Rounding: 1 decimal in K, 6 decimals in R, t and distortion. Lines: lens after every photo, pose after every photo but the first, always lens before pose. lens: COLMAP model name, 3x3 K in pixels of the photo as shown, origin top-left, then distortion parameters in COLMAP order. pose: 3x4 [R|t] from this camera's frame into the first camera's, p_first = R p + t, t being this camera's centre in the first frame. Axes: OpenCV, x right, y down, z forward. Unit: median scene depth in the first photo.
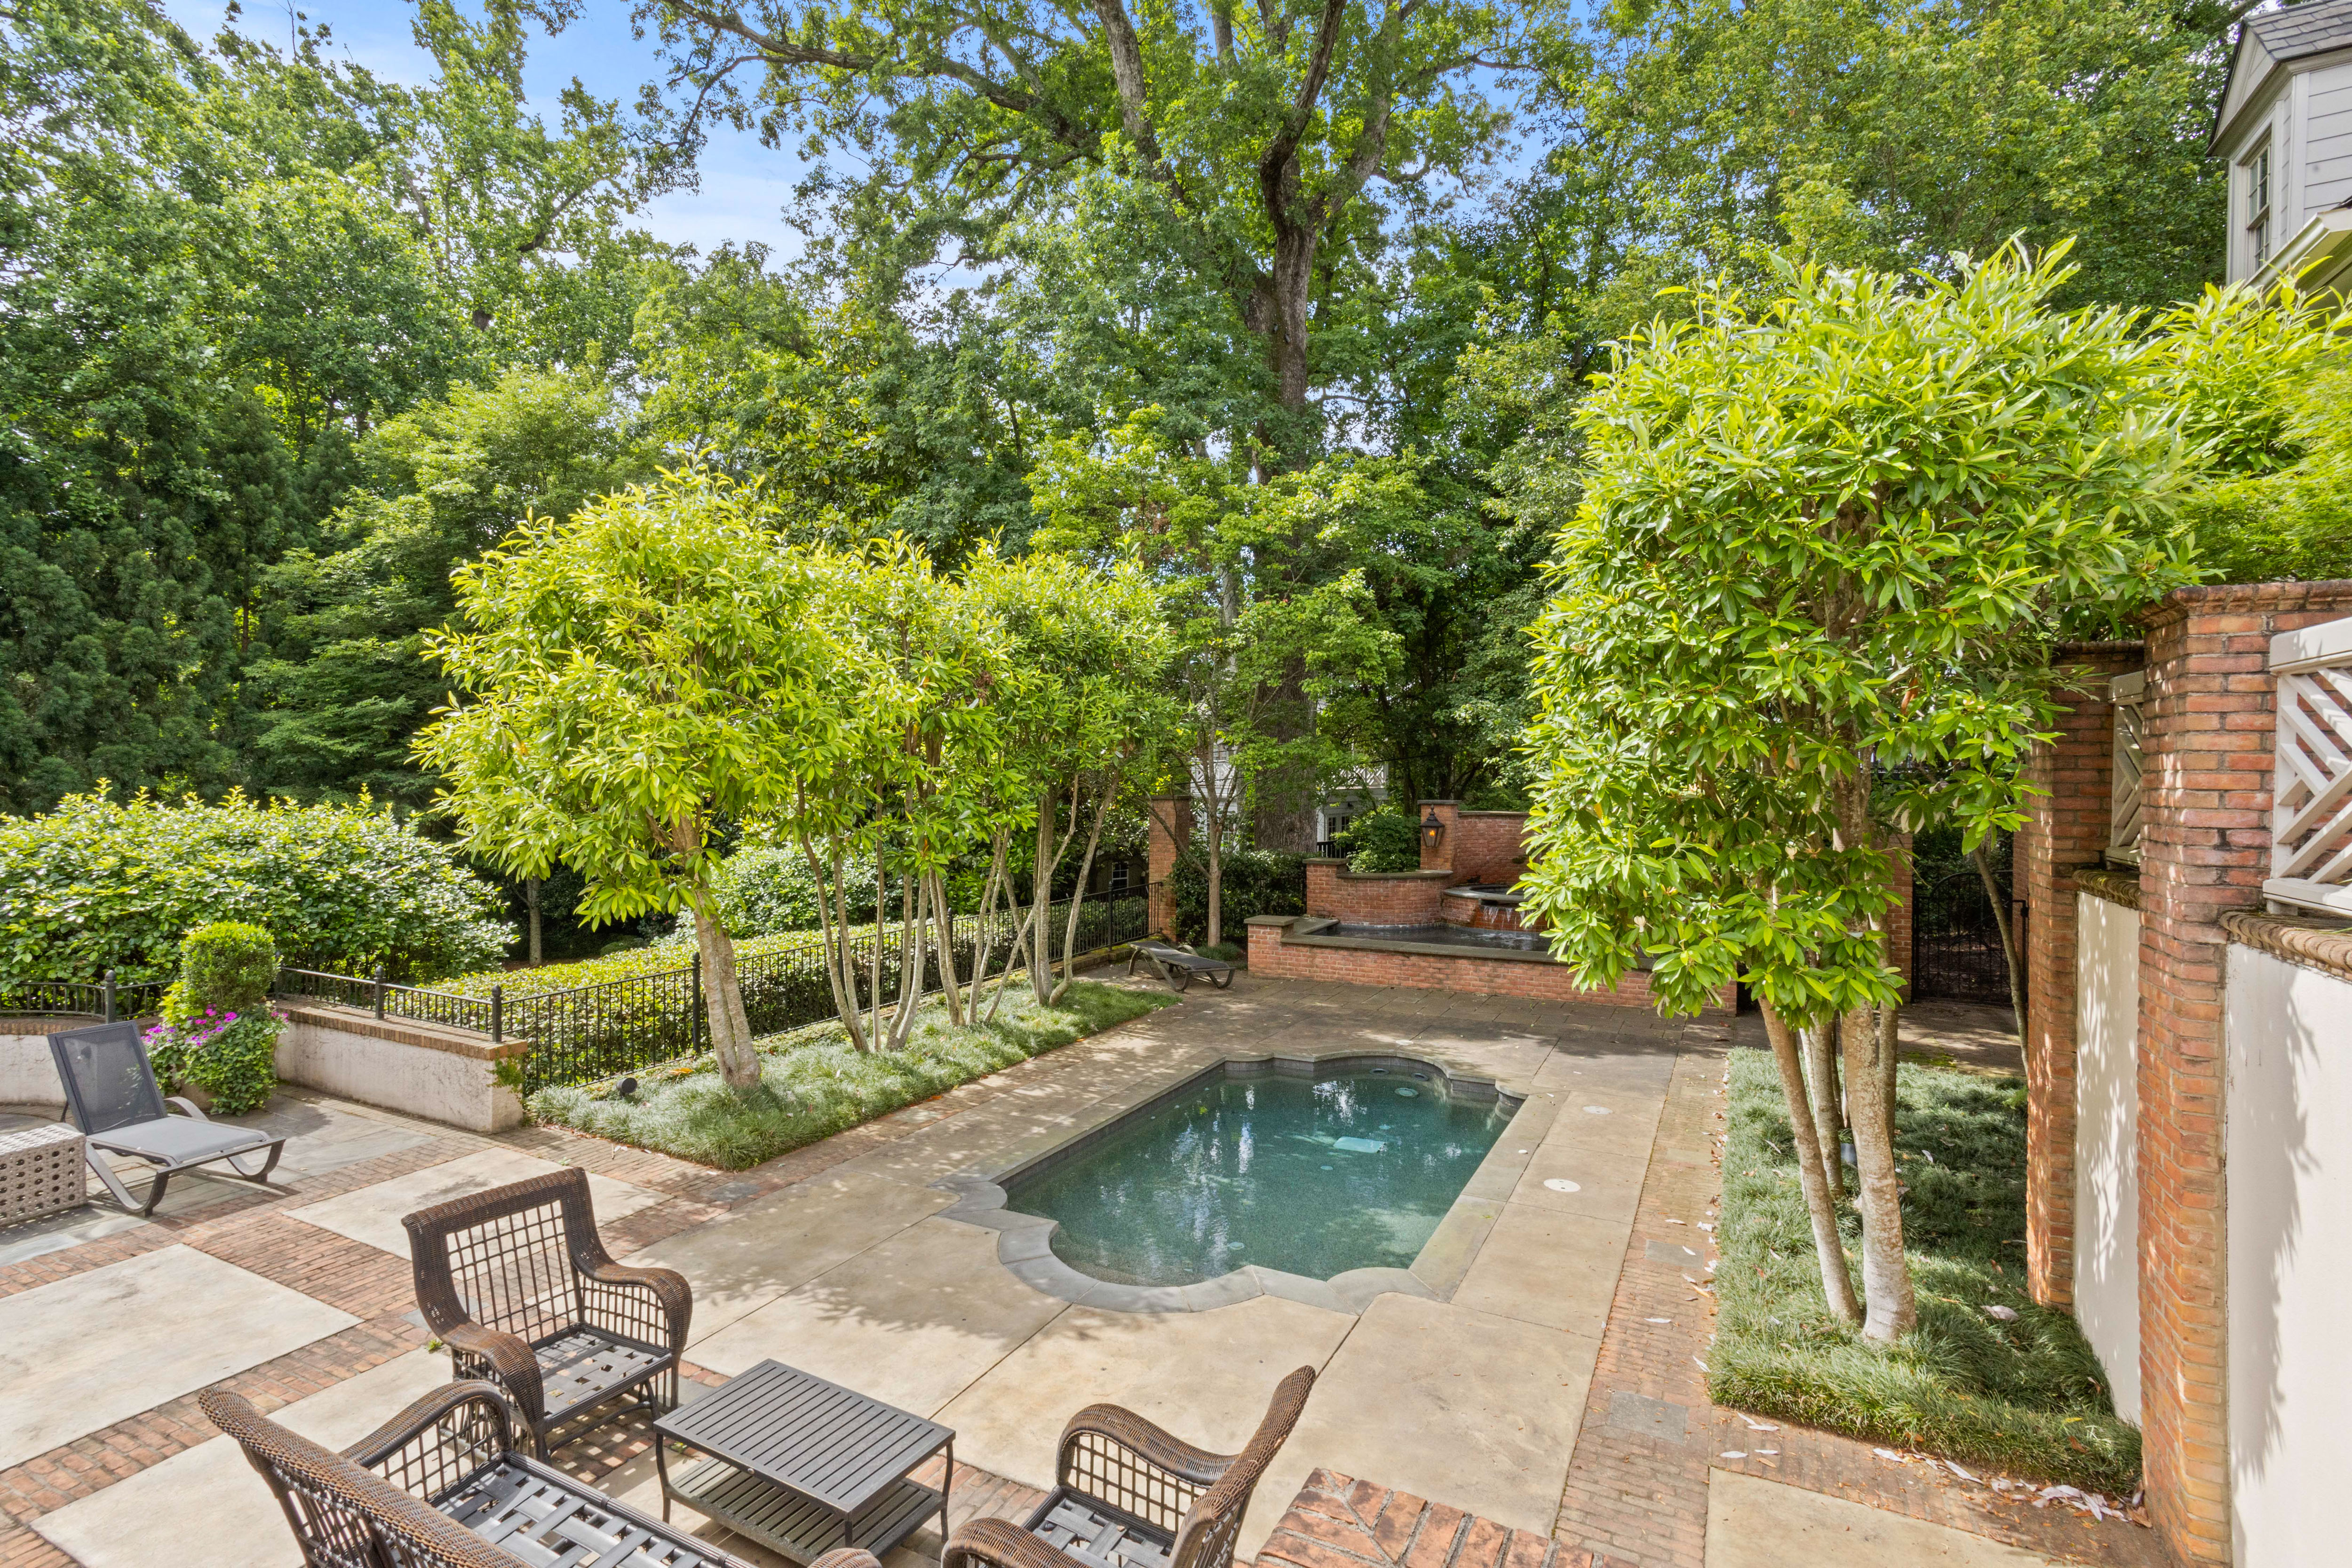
lens RADIAL K [[1125.4, 0, 1169.1], [0, 1125.4, 766.2], [0, 0, 1]] dist [-0.062973, 0.050444]
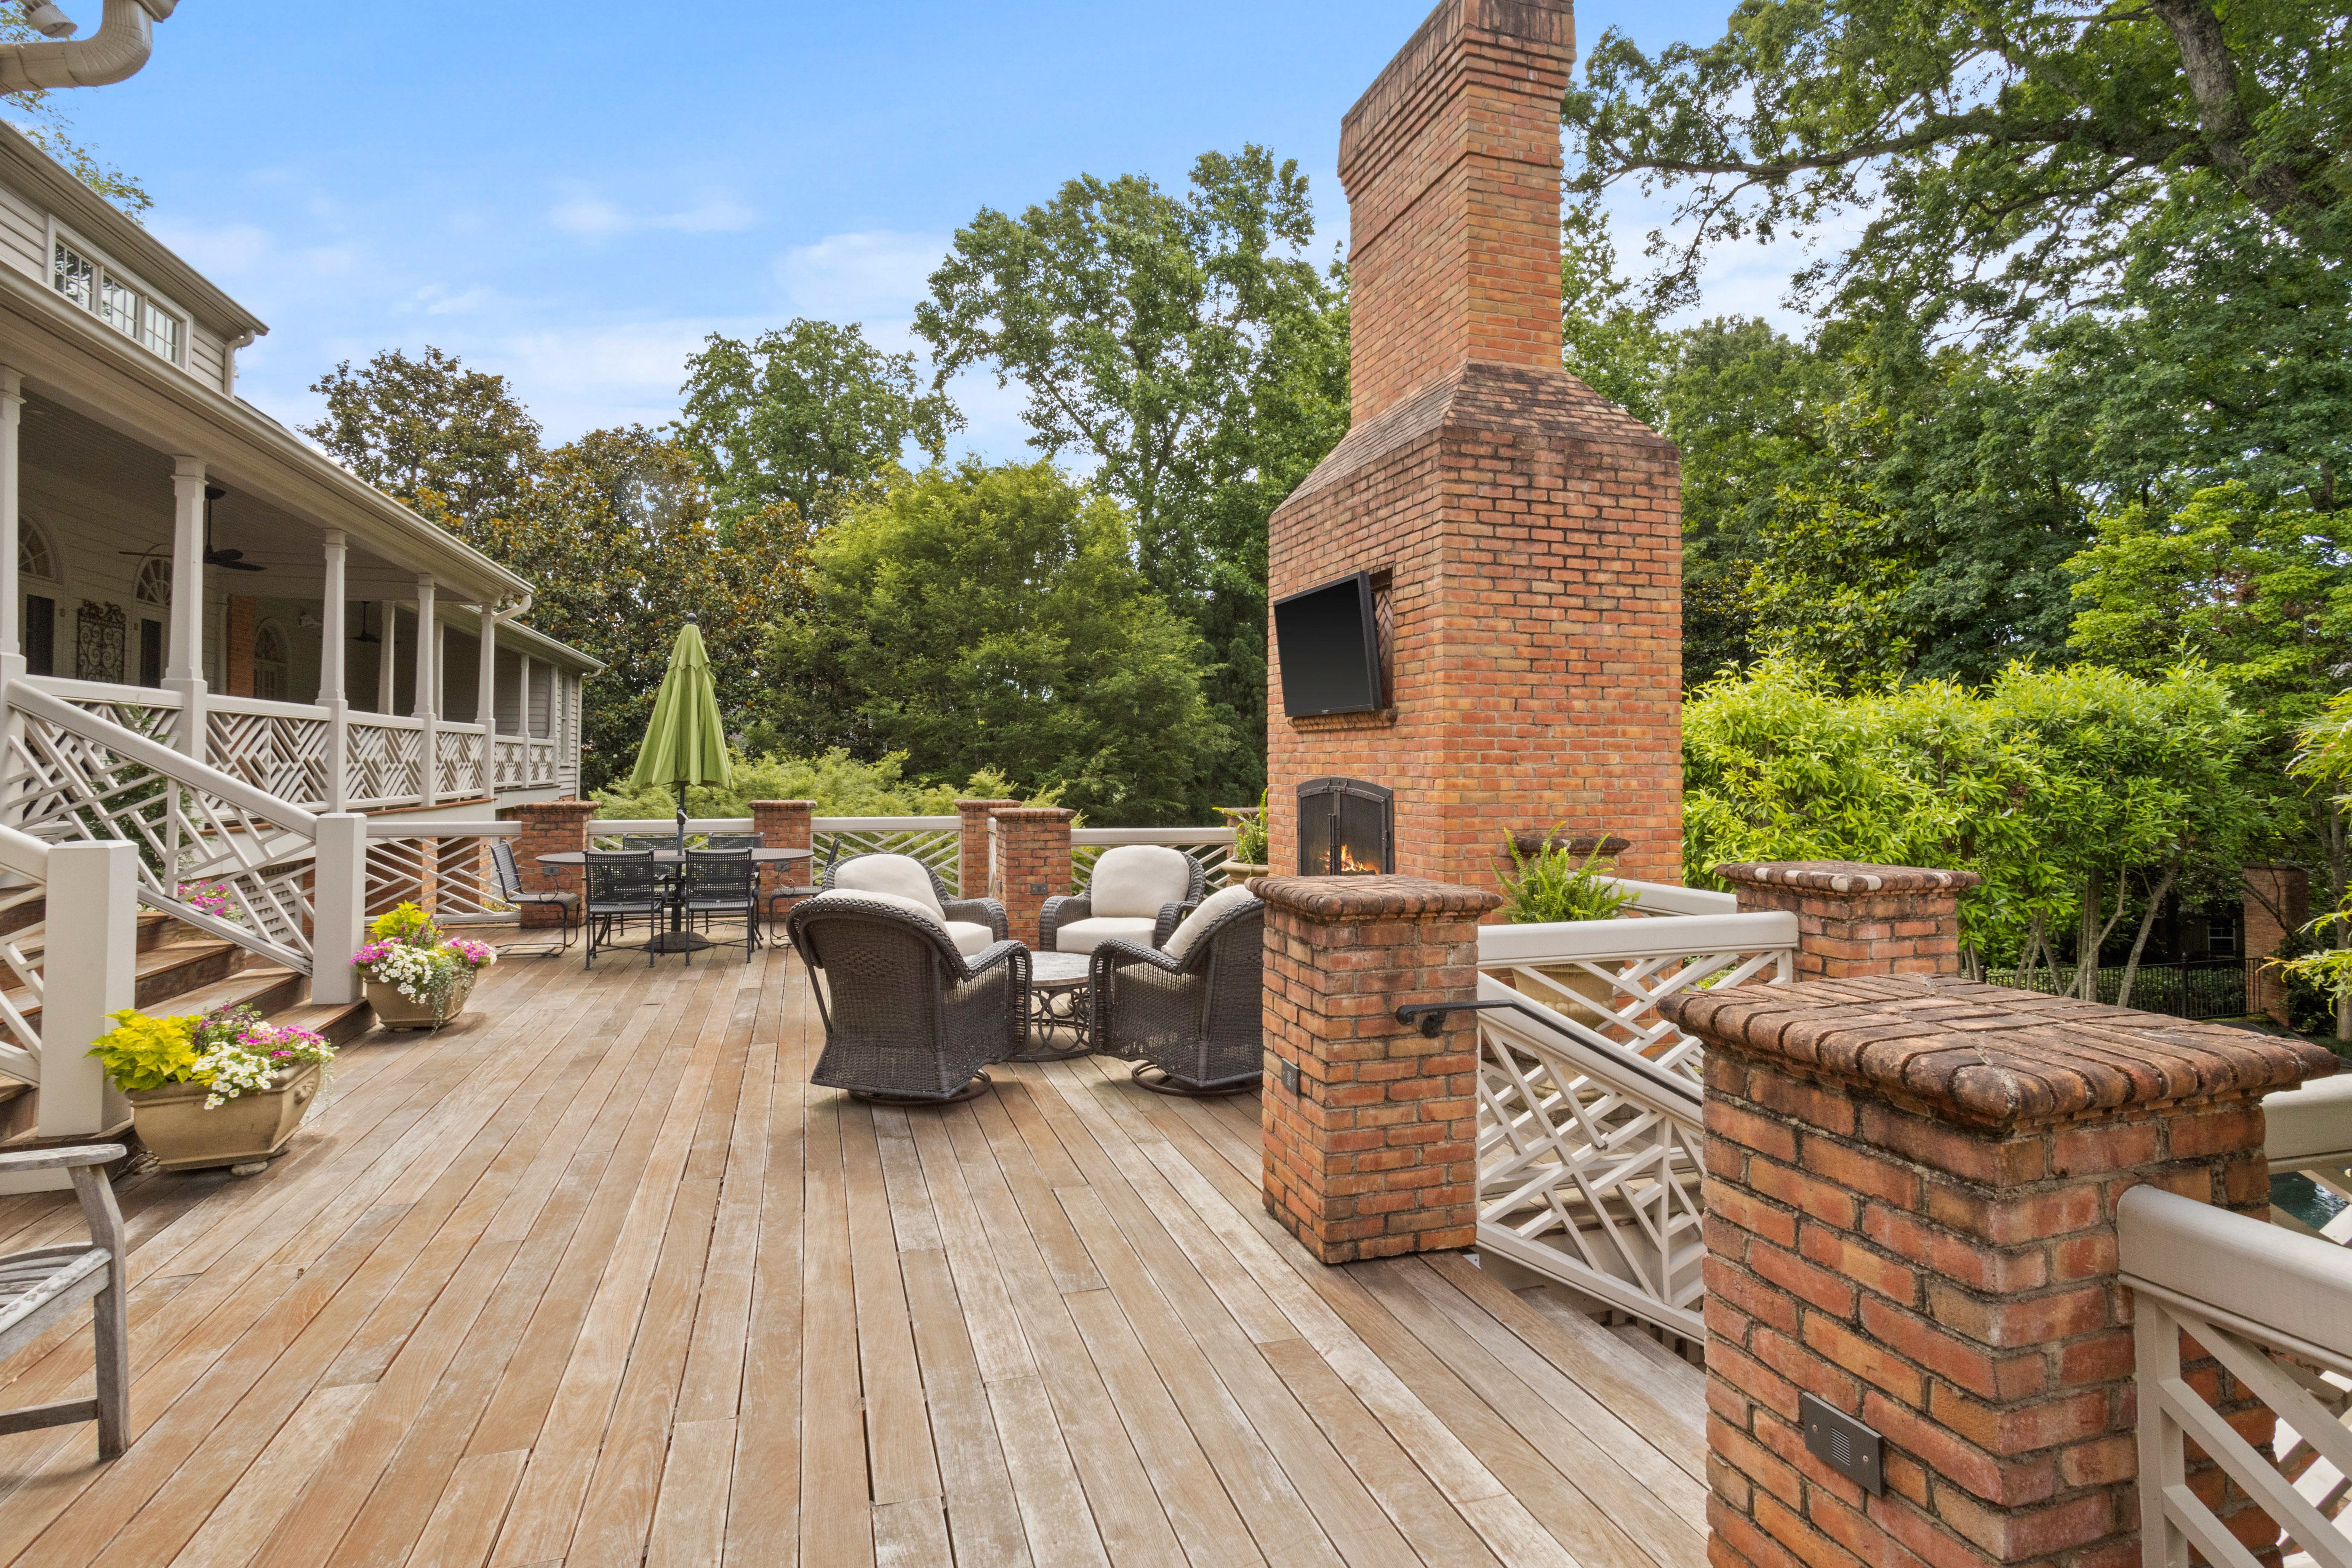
lens RADIAL K [[1125.4, 0, 1169.1], [0, 1125.4, 766.2], [0, 0, 1]] dist [-0.062973, 0.050444]
pose [[0.681836, -0.013204, -0.731386, 0.075614], [0.015078, 0.999878, -0.003994, -0.099729], [0.731350, -0.008304, 0.681952, -0.443267]]
